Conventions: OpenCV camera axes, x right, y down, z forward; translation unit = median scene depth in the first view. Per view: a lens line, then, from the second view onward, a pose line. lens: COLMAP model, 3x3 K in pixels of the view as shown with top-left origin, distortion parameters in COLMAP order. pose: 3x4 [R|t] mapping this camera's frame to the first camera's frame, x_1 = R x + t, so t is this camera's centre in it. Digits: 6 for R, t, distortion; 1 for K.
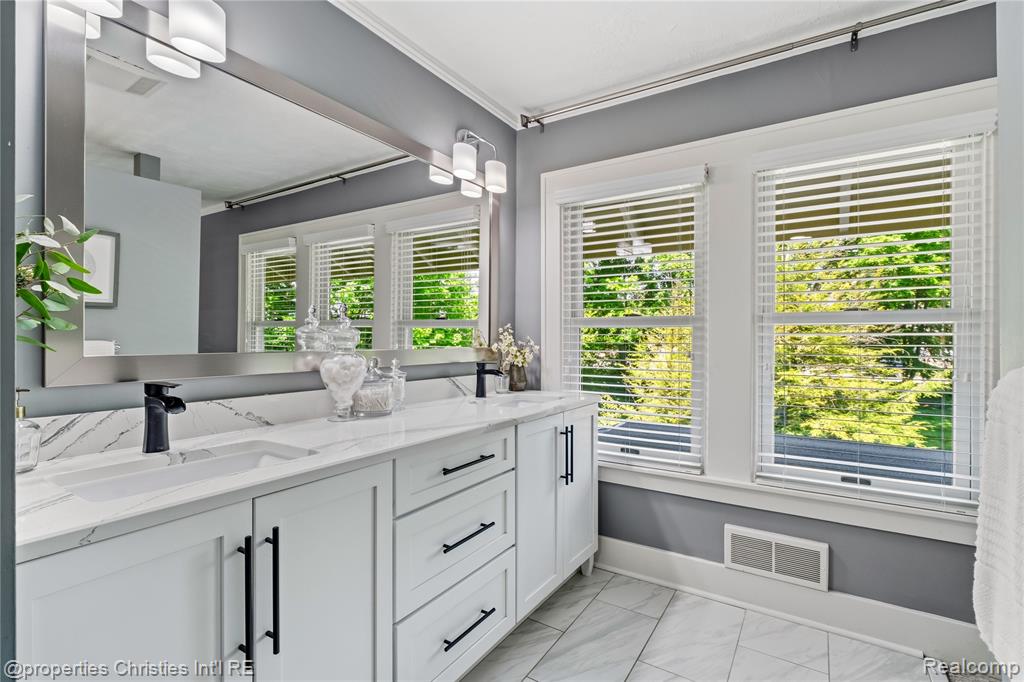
lens RADIAL K [[478.8, 0, 509.8], [0, 478.8, 340.7], [0, 0, 1]] dist [-0.001309, -0.000119]
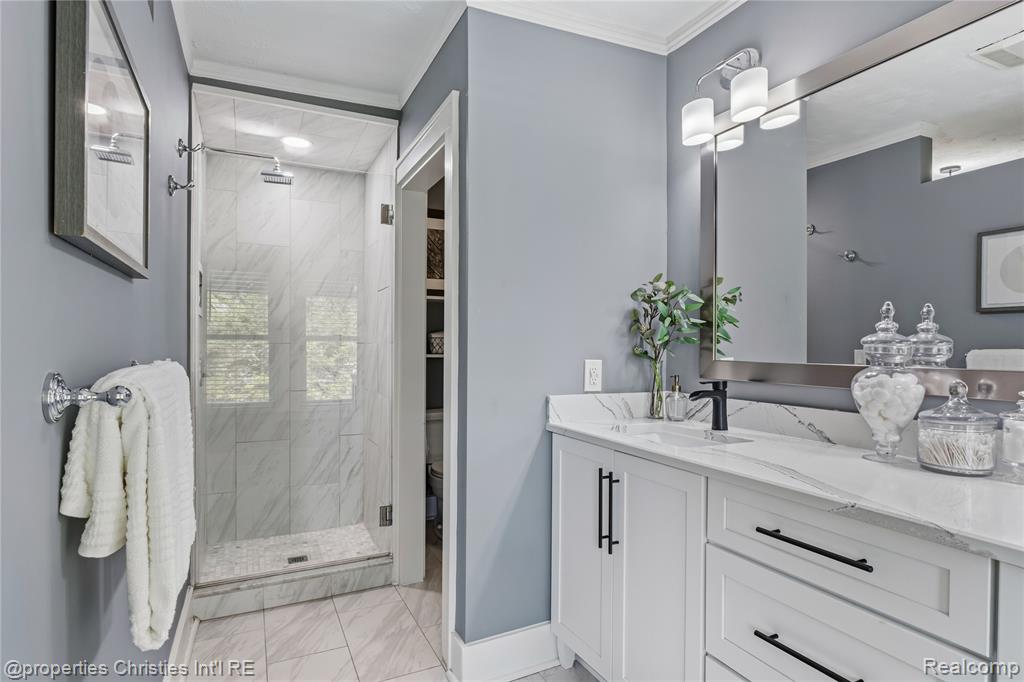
lens RADIAL K [[551.1, 0, 512.0], [0, 551.1, 348.5], [0, 0, 1]] dist [-0.000242, -0.000372]
pose [[-0.524431, -0.000260, -0.851453, 0.842796], [-0.008334, 0.999954, 0.004828, -0.008489], [0.851412, 0.009628, -0.524409, 1.173534]]
